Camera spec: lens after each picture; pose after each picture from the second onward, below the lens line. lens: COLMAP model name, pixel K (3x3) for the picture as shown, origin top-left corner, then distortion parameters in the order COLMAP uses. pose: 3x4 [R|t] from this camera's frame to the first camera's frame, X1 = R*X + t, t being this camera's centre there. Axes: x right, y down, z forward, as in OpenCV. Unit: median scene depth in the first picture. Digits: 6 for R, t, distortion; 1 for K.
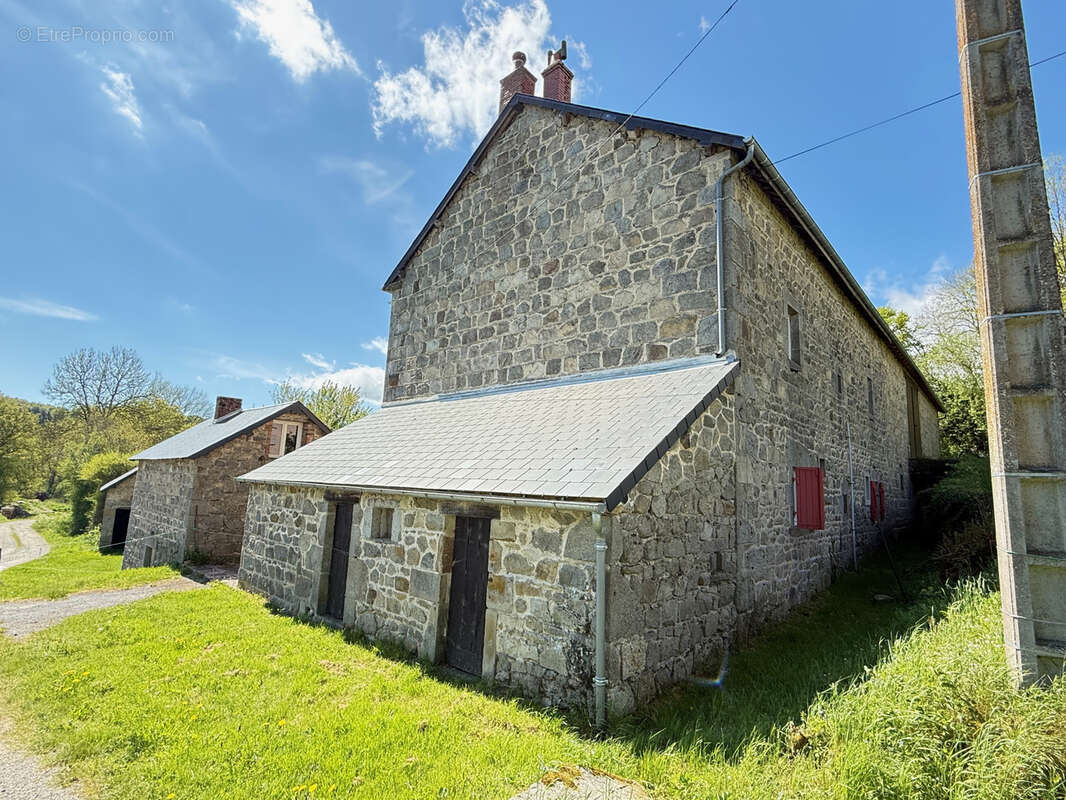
lens RADIAL K [[518.5, 0, 537.7], [0, 518.5, 400.5], [0, 0, 1]] dist [0.000075, -0.000722]
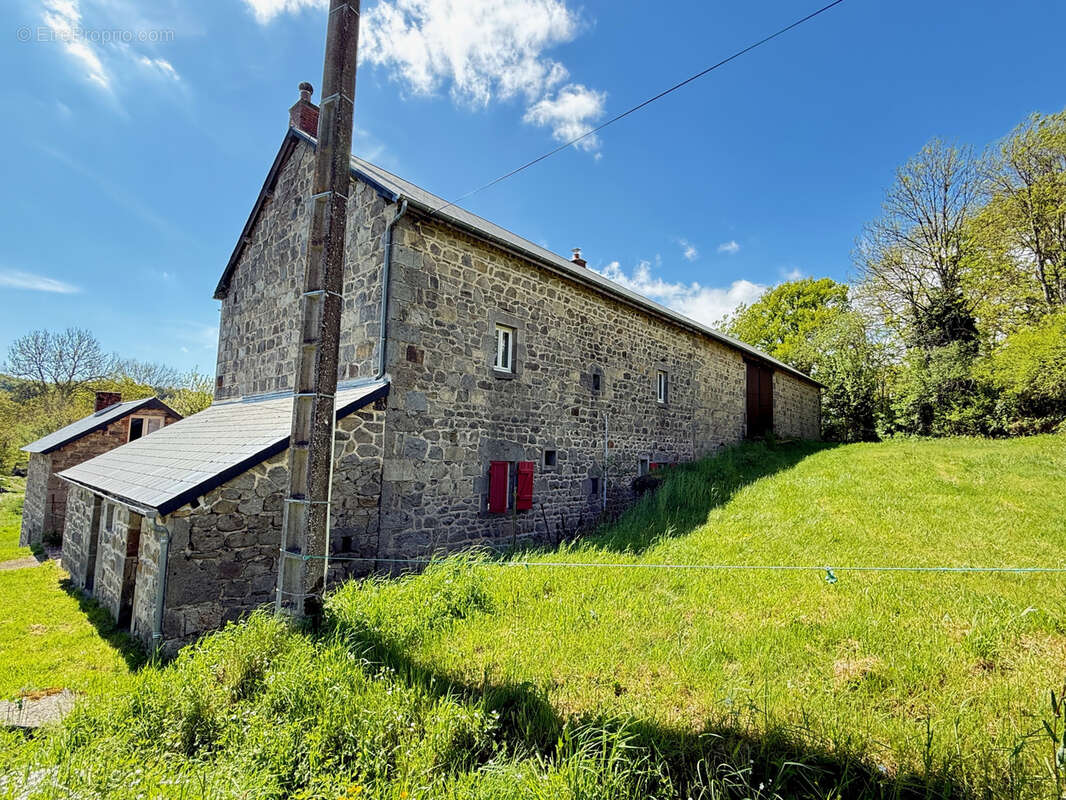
lens RADIAL K [[518.5, 0, 537.7], [0, 518.5, 400.5], [0, 0, 1]] dist [0.000075, -0.000722]
pose [[0.999847, -0.014705, 0.009515, 0.483451], [0.014082, 0.997945, 0.062512, -0.070581], [-0.010415, -0.062368, 0.997999, -0.157425]]
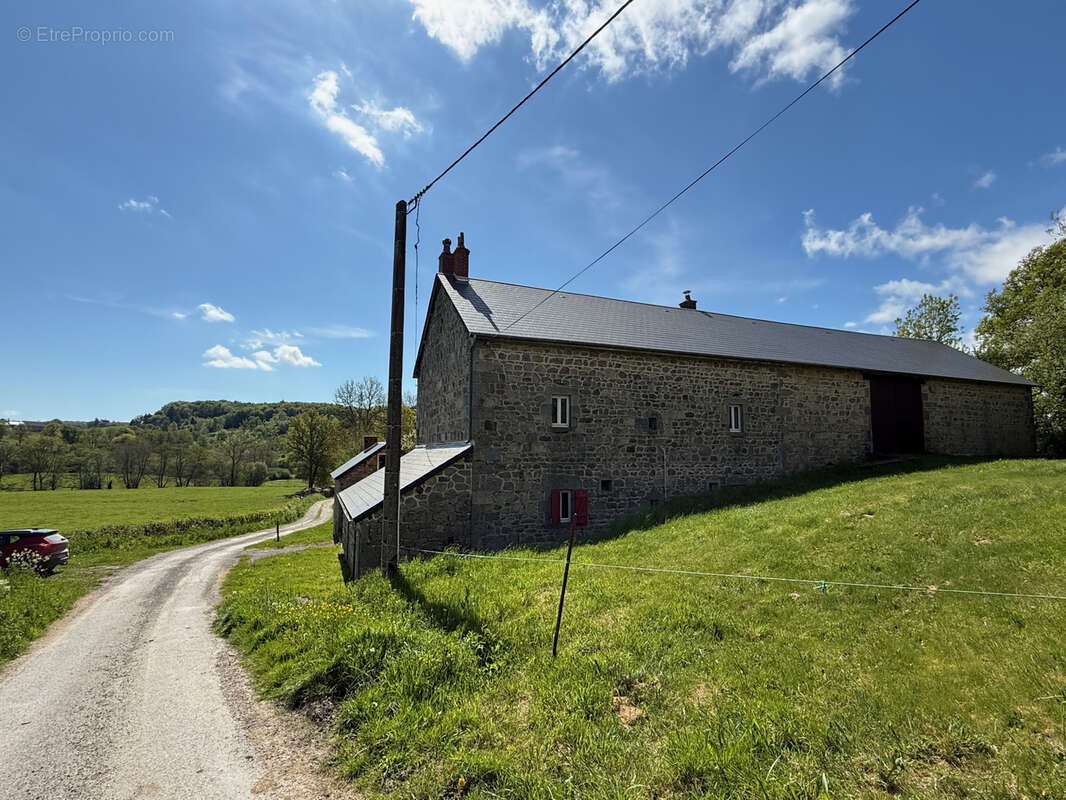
lens RADIAL K [[518.5, 0, 537.7], [0, 518.5, 400.5], [0, 0, 1]] dist [0.000075, -0.000722]
pose [[0.907611, -0.080539, -0.412015, 0.982428], [0.102095, 0.994306, 0.030538, -0.191909], [0.407209, -0.069782, 0.910665, -0.499177]]
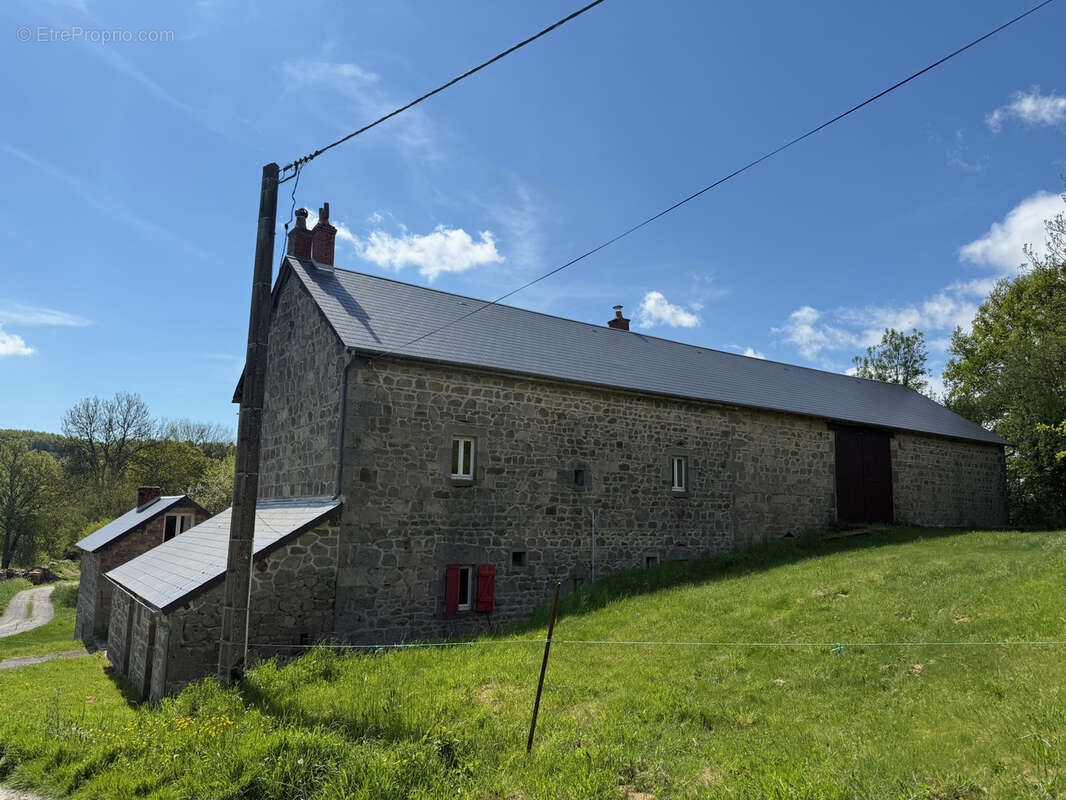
lens RADIAL K [[737.4, 0, 543.6], [0, 737.4, 400.5], [0, 0, 1]] dist [0.123748, -0.203058]
pose [[0.976503, -0.058954, -0.207281, 0.930491], [0.058619, 0.998250, -0.007762, -0.209841], [0.207376, -0.004571, 0.978251, -0.632064]]
